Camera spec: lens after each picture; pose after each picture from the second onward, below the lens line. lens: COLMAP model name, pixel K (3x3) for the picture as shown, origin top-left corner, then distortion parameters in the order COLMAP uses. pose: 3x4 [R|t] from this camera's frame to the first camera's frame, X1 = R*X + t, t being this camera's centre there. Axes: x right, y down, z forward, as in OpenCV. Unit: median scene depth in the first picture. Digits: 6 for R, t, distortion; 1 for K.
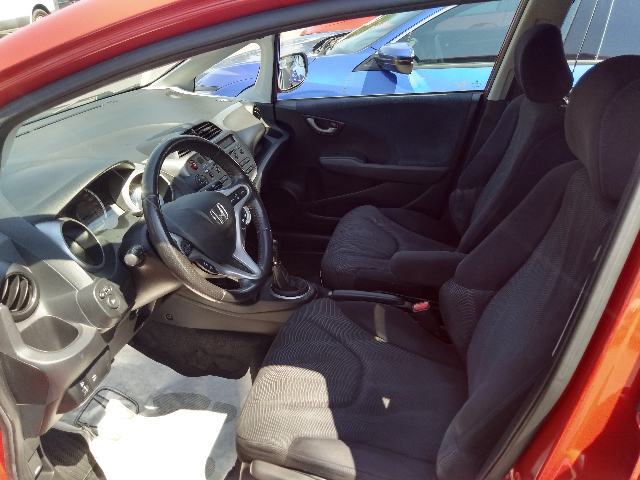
lens RADIAL K [[515.5, 0, 320.2], [0, 515.5, 240.2], [0, 0, 1]] dist [0.063797, -0.023948]
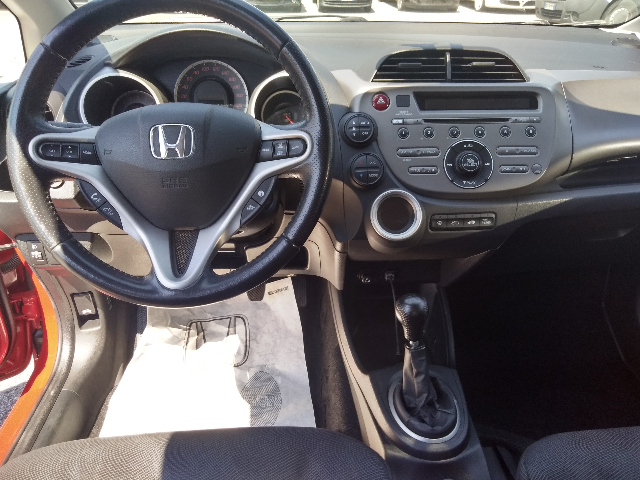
lens RADIAL K [[515.5, 0, 319.9], [0, 515.5, 240.1], [0, 0, 1]] dist [0.063797, -0.023948]
pose [[0.310704, 0.501516, -0.807431, 0.247918], [-0.478664, 0.816455, 0.322928, -0.157094], [0.821185, 0.286153, 0.493733, 0.644310]]
